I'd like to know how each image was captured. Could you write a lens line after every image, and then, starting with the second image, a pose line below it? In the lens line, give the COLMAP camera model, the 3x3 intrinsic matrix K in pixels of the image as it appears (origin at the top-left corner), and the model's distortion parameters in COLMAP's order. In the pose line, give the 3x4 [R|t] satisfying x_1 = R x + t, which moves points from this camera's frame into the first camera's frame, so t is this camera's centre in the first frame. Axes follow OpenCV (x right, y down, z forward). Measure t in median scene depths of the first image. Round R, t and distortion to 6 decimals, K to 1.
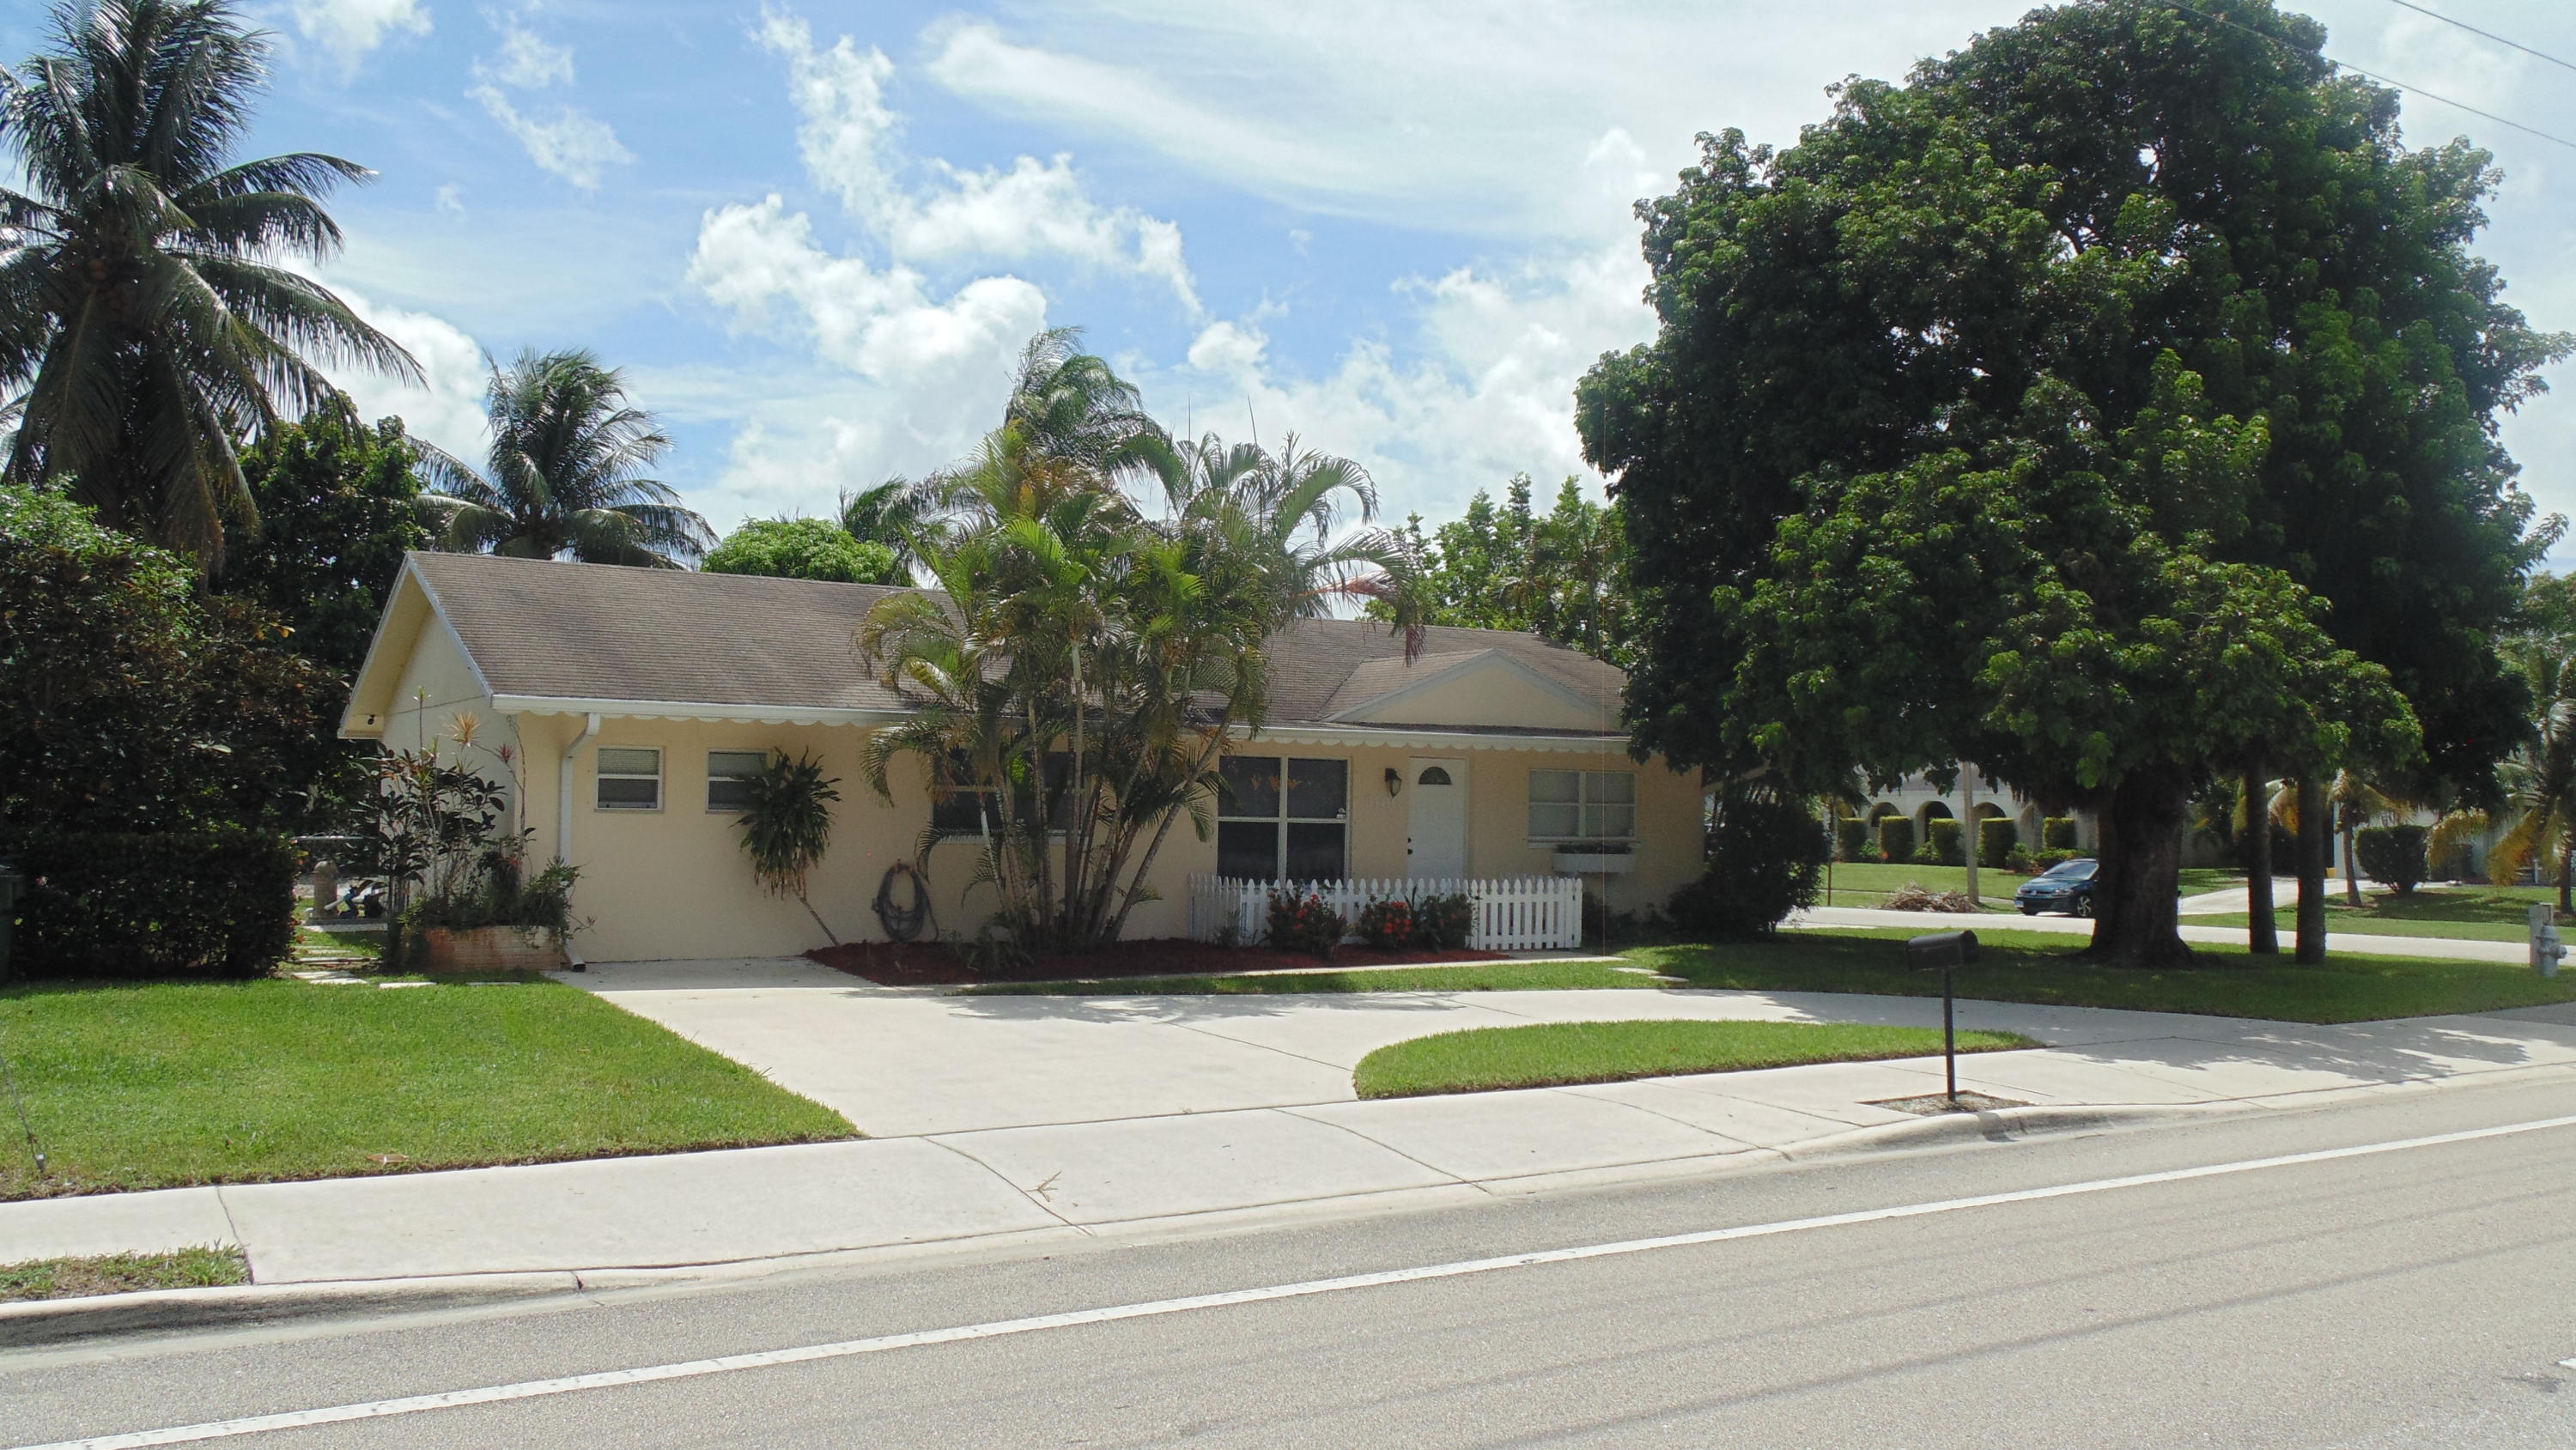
lens RADIAL K [[1961.8, 0, 1291.7], [0, 1961.8, 716.3], [0, 0, 1]] dist [-0.014375, -0.004032]
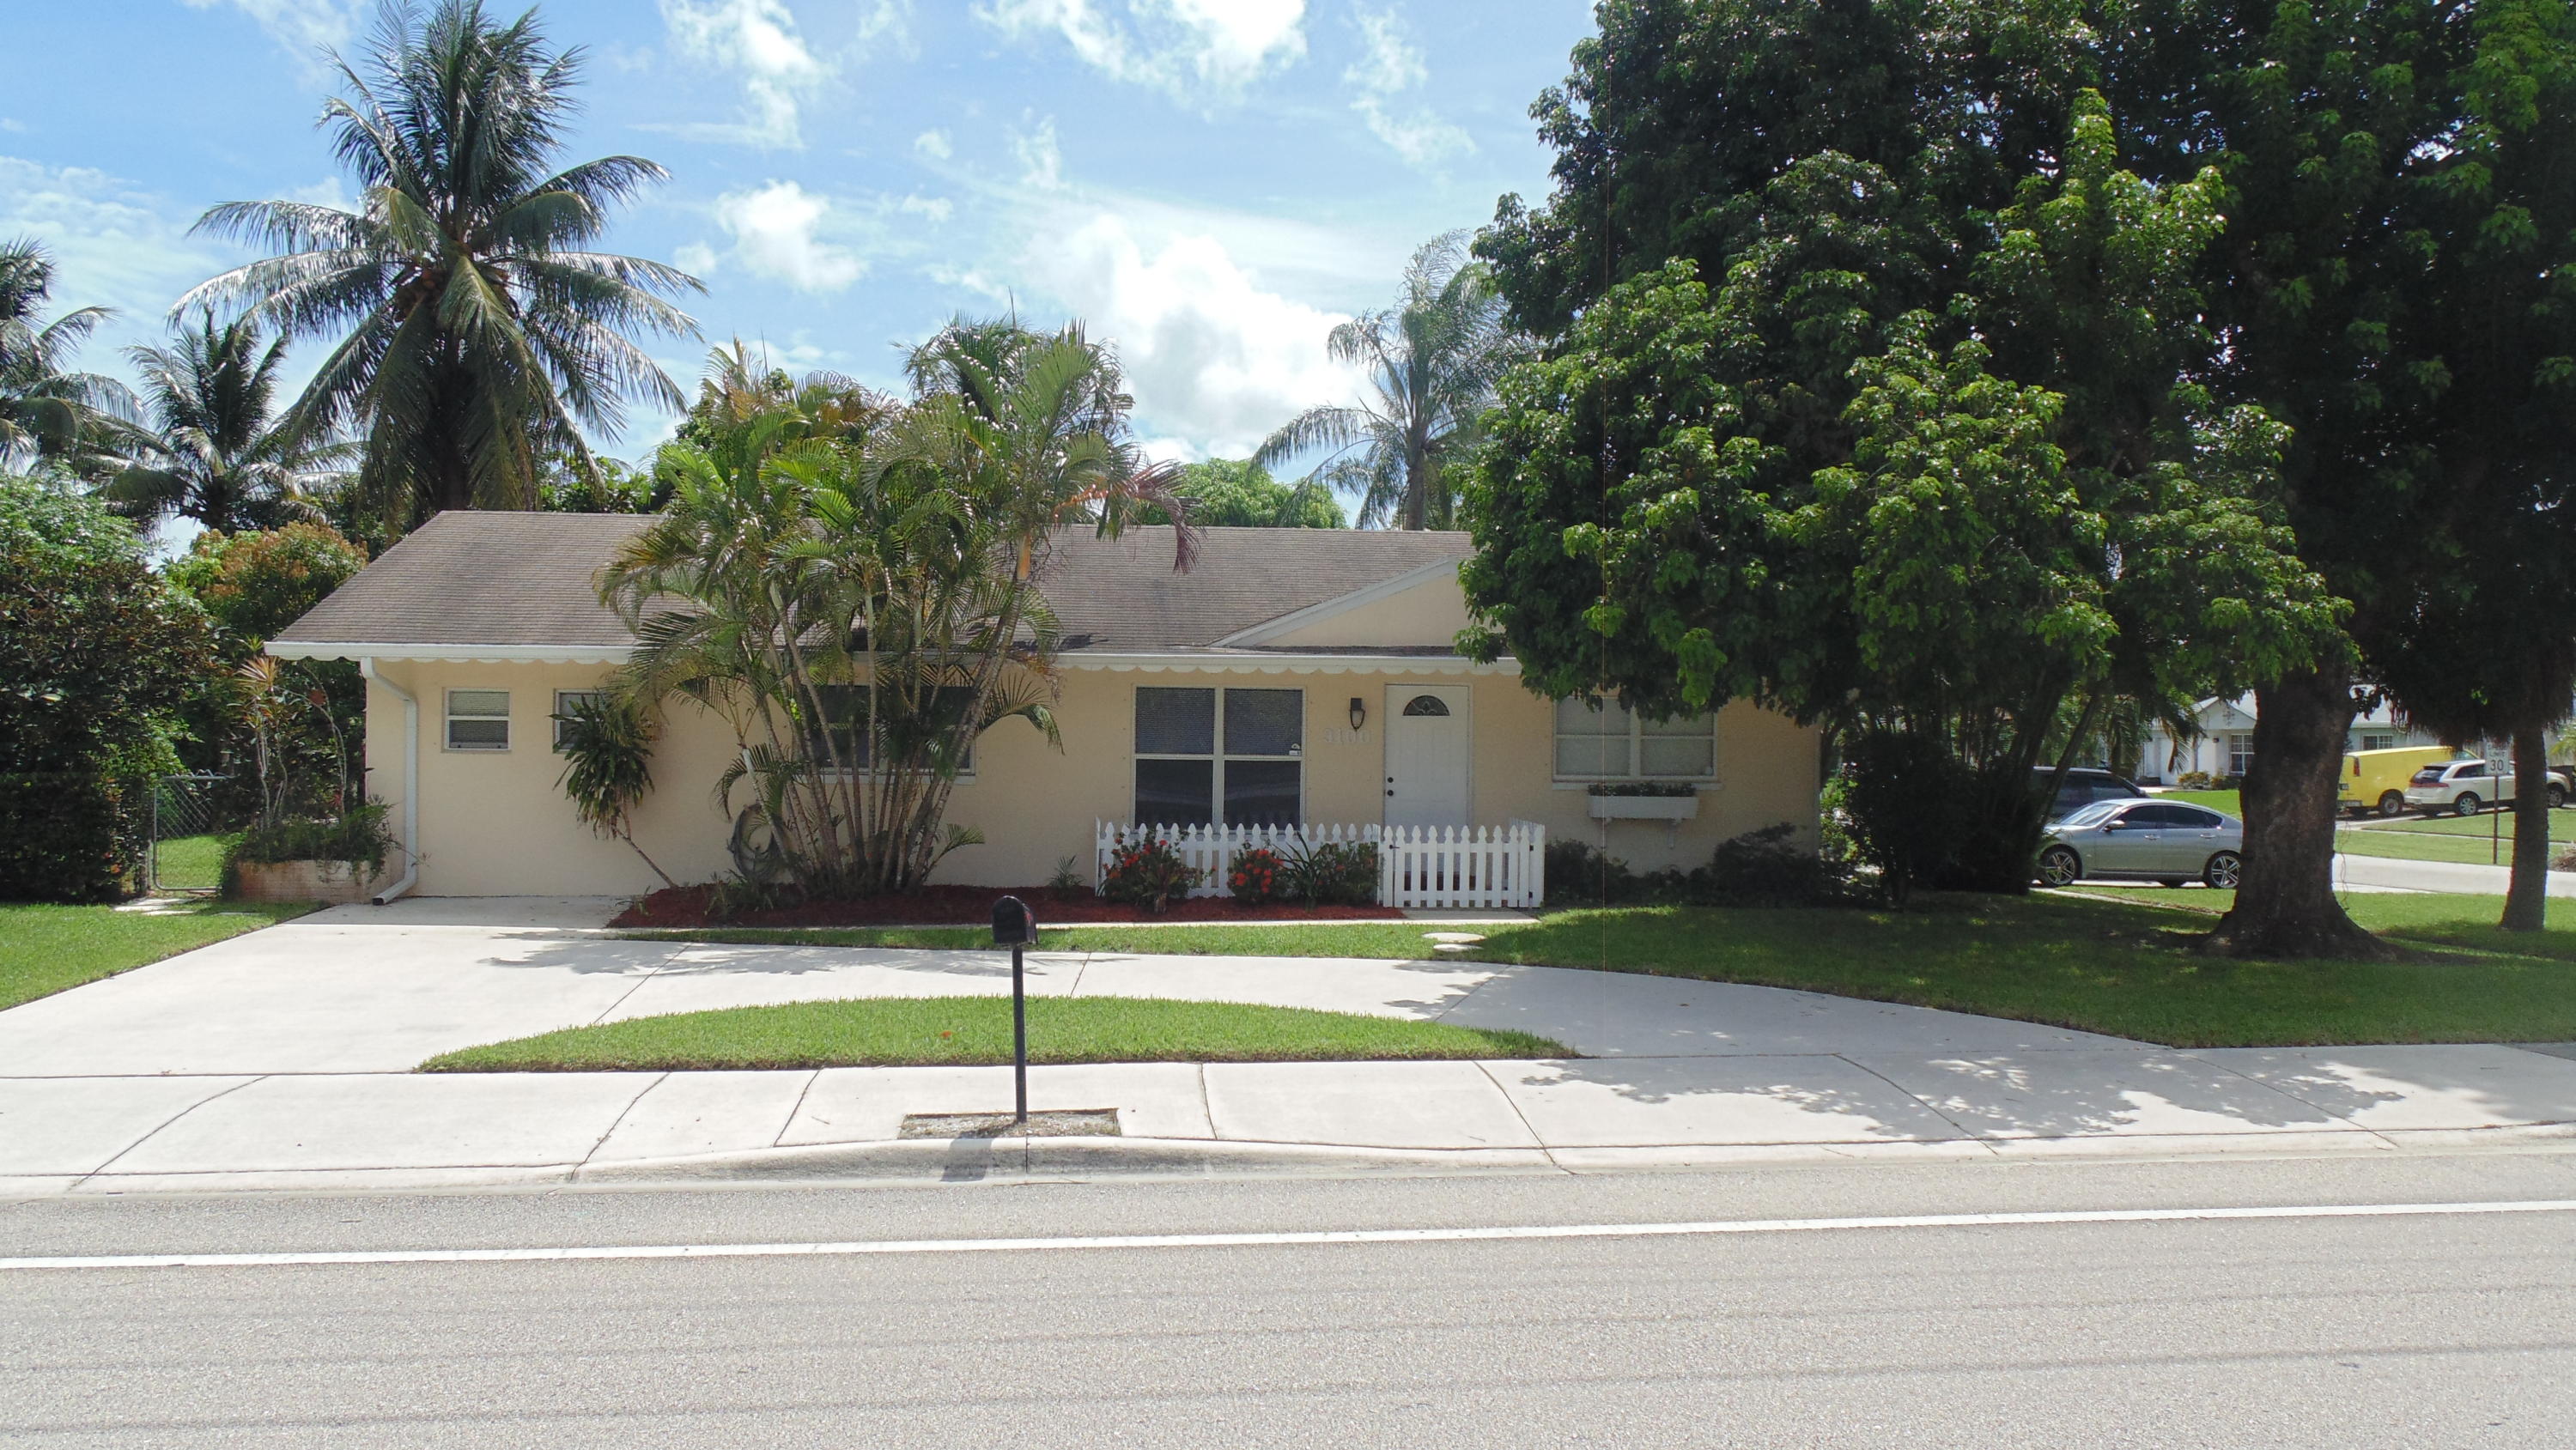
lens RADIAL K [[1961.8, 0, 1281.5], [0, 1961.8, 732.5], [0, 0, 1]] dist [-0.014375, -0.004032]
pose [[0.914291, -0.009653, -0.404942, 0.400889], [0.025116, 0.999143, 0.032891, 0.012814], [0.404278, -0.040243, 0.913750, 0.195090]]
